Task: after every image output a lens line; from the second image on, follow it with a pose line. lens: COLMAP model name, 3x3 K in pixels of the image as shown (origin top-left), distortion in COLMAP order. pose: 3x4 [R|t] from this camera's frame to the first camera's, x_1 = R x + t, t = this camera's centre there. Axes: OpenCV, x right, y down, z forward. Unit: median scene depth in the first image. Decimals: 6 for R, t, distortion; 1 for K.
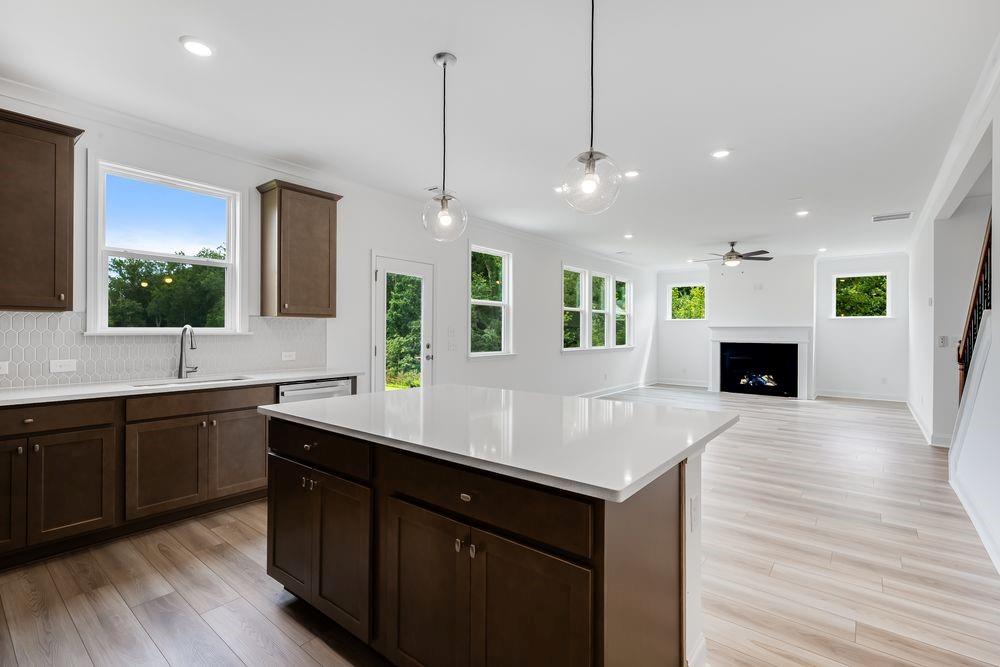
lens RADIAL K [[458.6, 0, 501.5], [0, 458.6, 324.5], [0, 0, 1]] dist [-0.000126, -0.000312]
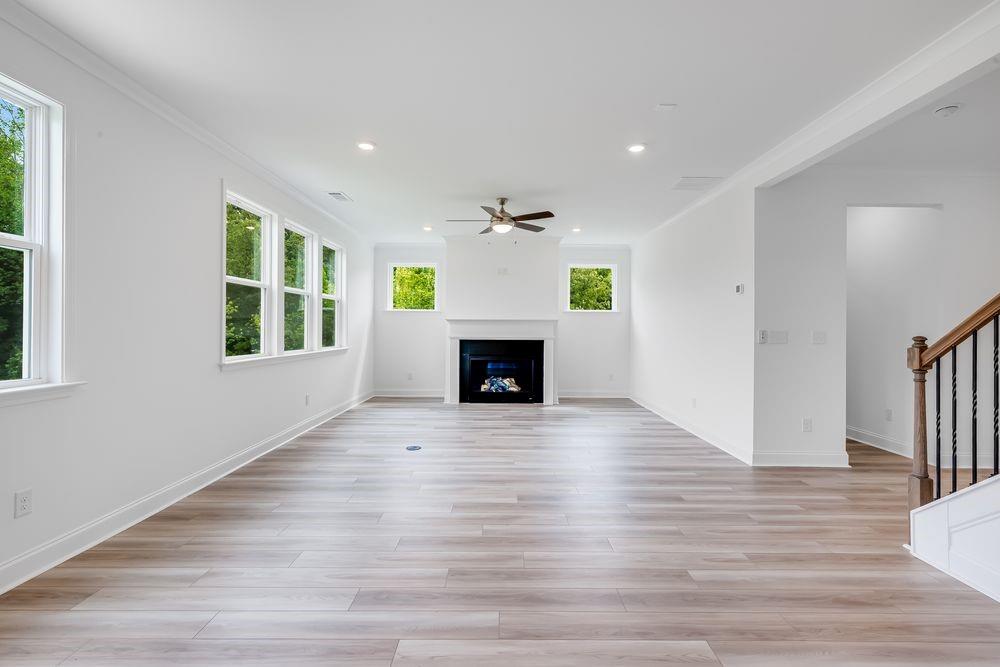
lens RADIAL K [[458.6, 0, 501.5], [0, 458.6, 324.5], [0, 0, 1]] dist [-0.000126, -0.000312]
pose [[0.779625, 0.003325, 0.626238, 0.050306], [-0.009867, 0.999927, 0.006974, 0.007879], [-0.626170, -0.011616, 0.779600, 0.372429]]
